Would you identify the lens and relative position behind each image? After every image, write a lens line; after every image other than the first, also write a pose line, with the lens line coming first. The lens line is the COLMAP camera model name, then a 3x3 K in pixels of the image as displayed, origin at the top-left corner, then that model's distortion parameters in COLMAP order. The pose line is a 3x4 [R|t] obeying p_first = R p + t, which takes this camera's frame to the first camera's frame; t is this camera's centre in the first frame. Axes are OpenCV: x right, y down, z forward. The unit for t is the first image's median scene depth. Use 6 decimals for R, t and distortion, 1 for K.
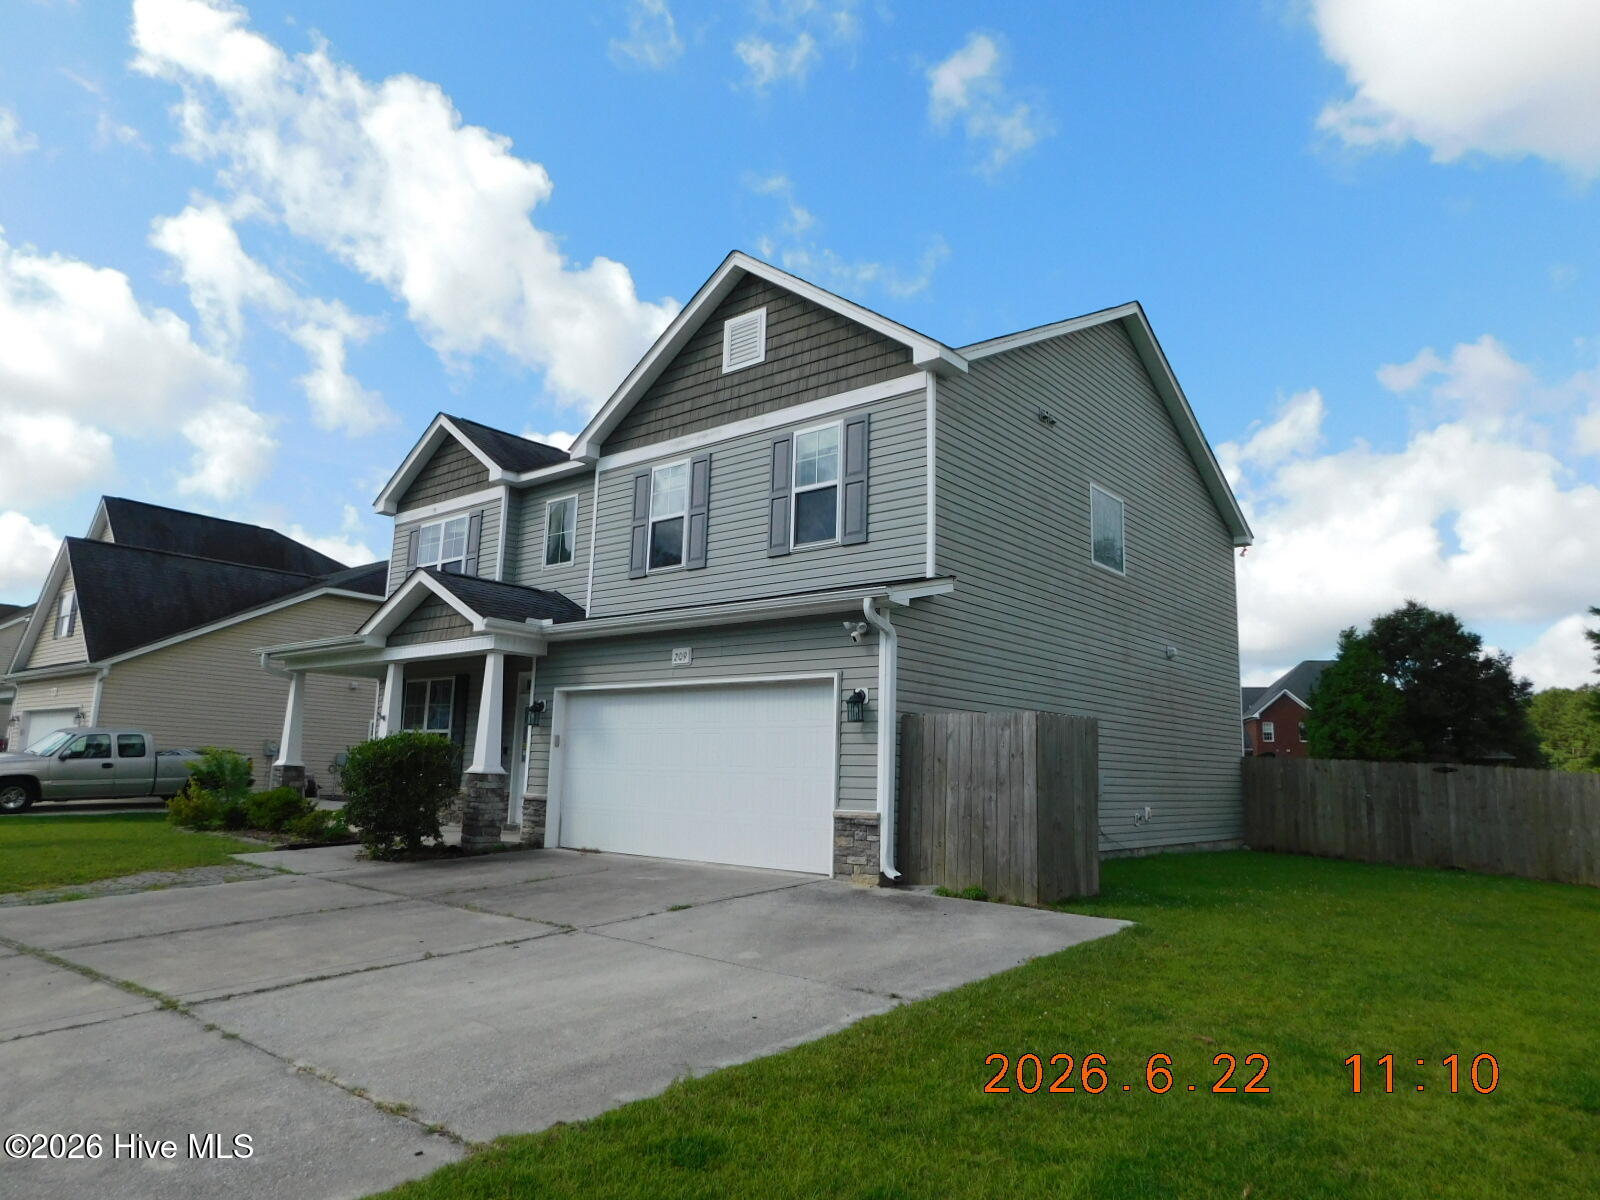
lens RADIAL K [[1042.0, 0, 802.0], [0, 1042.0, 595.1], [0, 0, 1]] dist [-0.054928, 0.025359]
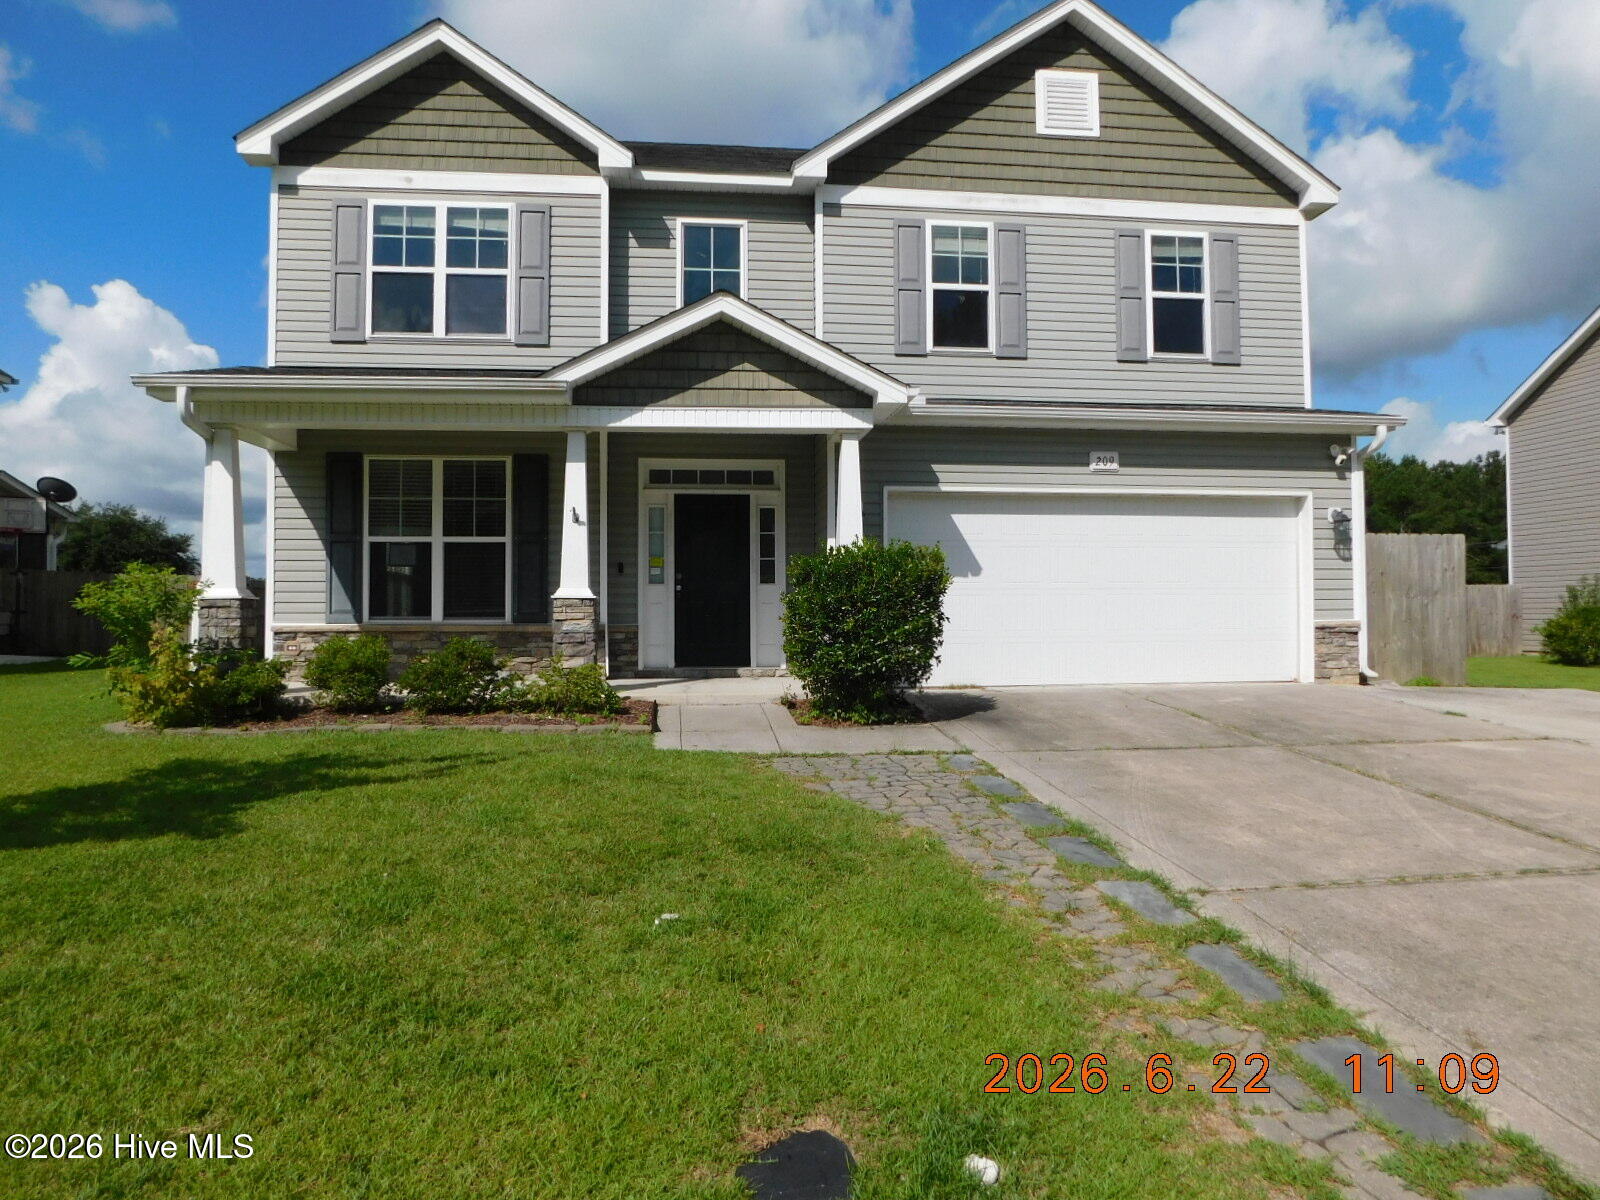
lens RADIAL K [[1115.2, 0, 798.9], [0, 1115.2, 586.1], [0, 0, 1]] dist [-0.032438, -0.001144]
pose [[0.690157, -0.006531, 0.723630, -0.879036], [-0.104718, 0.988533, 0.108795, 0.078477], [-0.716043, -0.150863, 0.681559, 0.461074]]
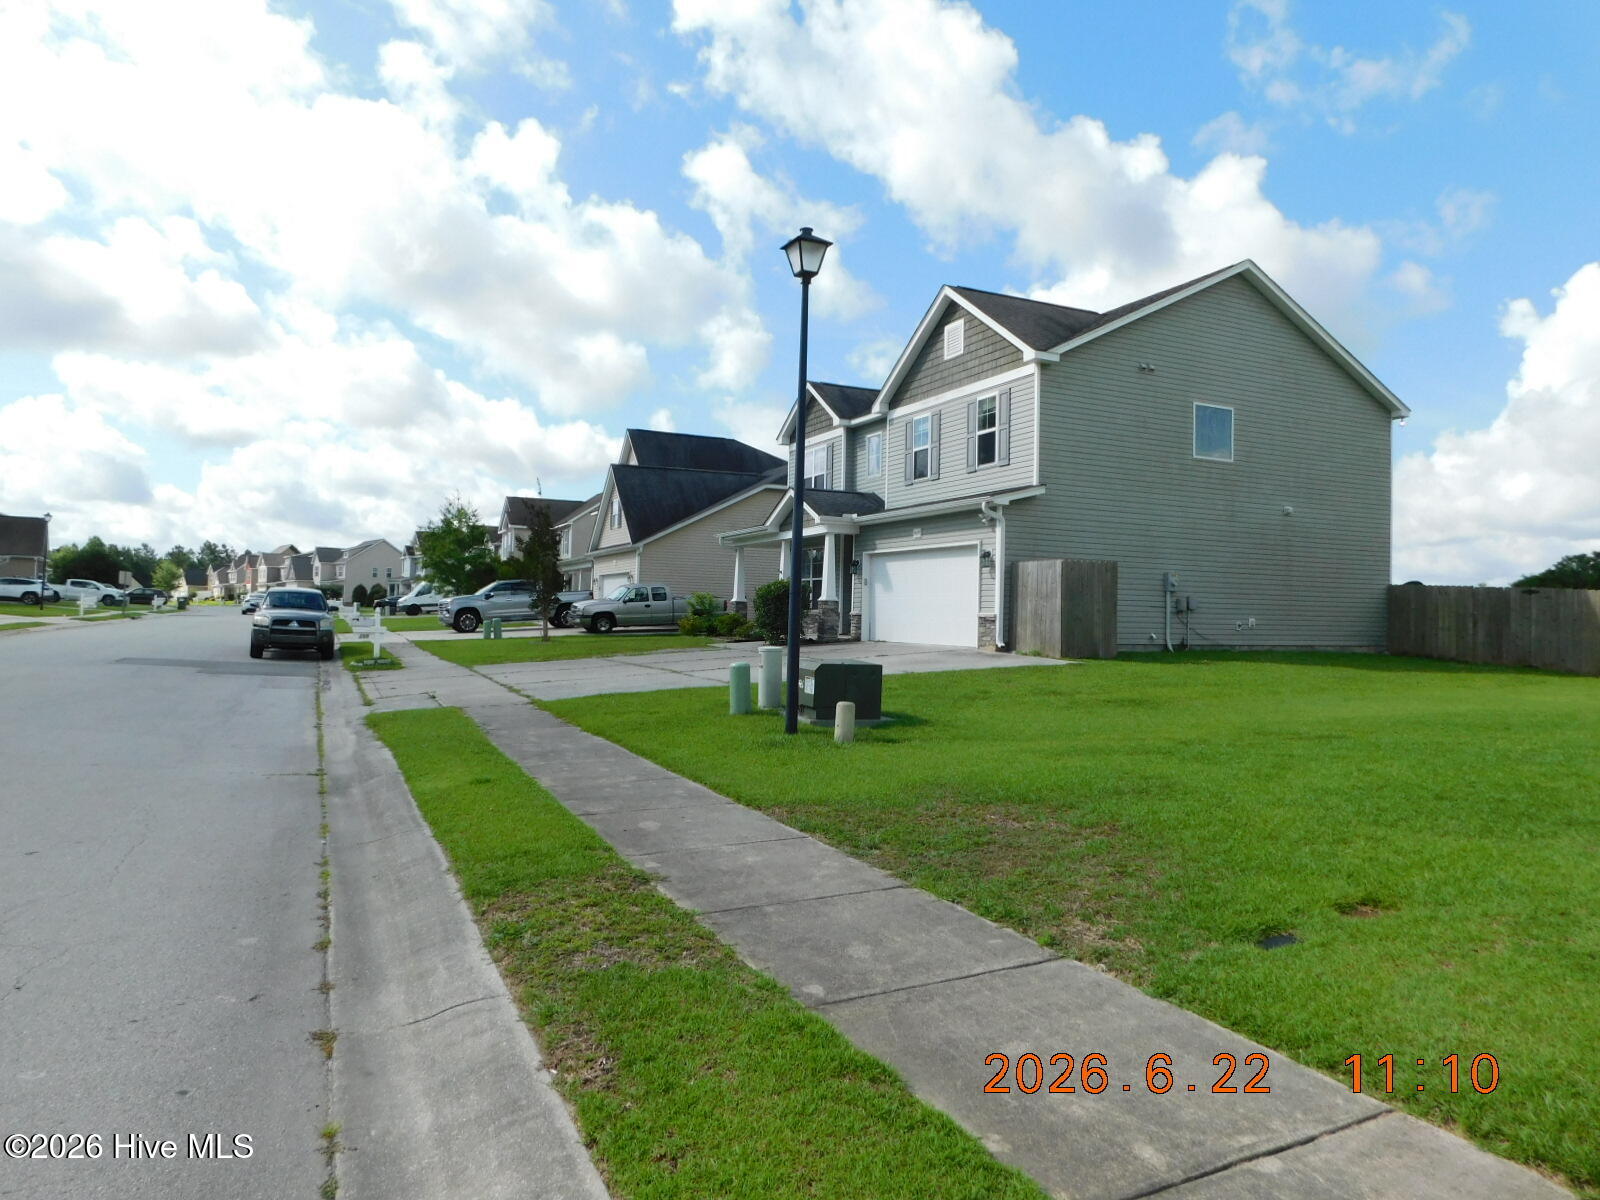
lens RADIAL K [[1042.0, 0, 810.7], [0, 1042.0, 600.7], [0, 0, 1]] dist [-0.054928, 0.025359]
pose [[0.907490, -0.015487, -0.419787, 0.419310], [0.078373, 0.988016, 0.132976, -0.071280], [0.412697, -0.153574, 0.897828, -0.633038]]
